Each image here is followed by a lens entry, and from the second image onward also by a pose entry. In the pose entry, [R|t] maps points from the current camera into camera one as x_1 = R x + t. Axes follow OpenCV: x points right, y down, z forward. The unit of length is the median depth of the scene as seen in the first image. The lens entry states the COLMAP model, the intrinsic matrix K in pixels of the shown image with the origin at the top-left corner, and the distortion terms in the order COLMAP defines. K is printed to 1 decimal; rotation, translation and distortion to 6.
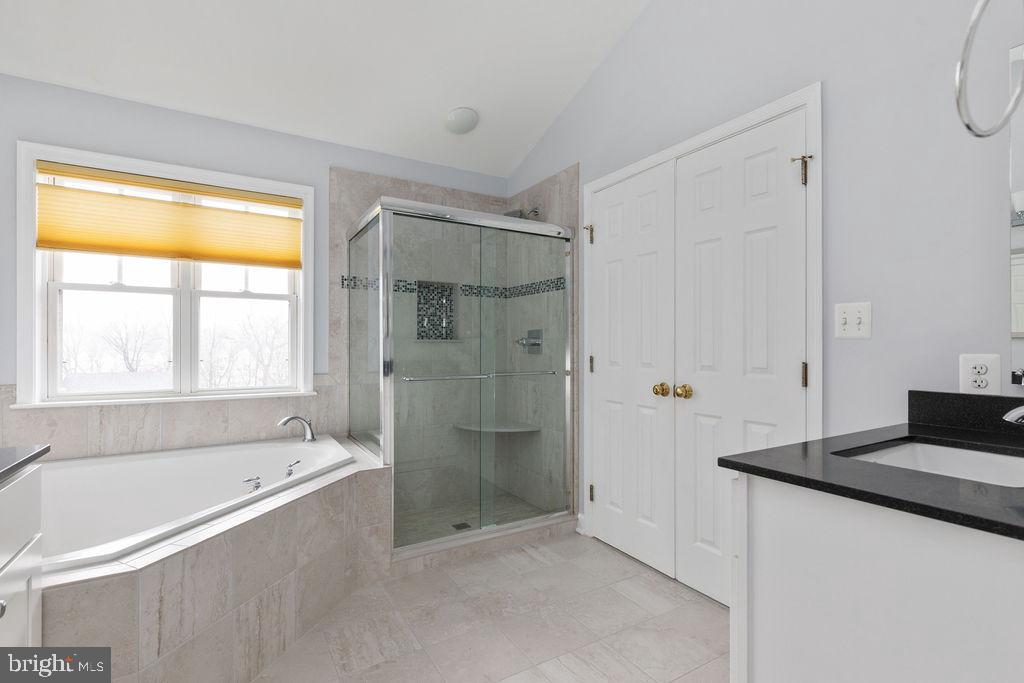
lens RADIAL K [[482.4, 0, 512.0], [0, 482.4, 341.5], [0, 0, 1]] dist [0.000192, 0.000062]
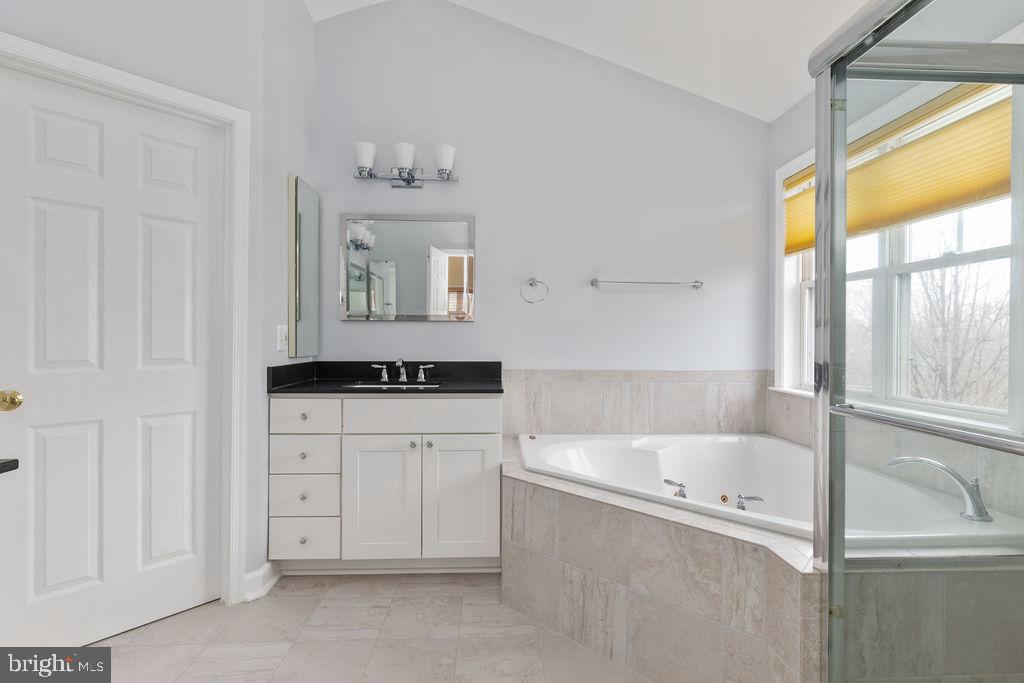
lens RADIAL K [[482.4, 0, 512.0], [0, 482.4, 341.5], [0, 0, 1]] dist [0.000192, 0.000062]
pose [[-0.478017, -0.000161, -0.878351, 0.363514], [0.004246, 0.999988, -0.002494, 0.015882], [0.878341, -0.004921, -0.478010, 1.031569]]
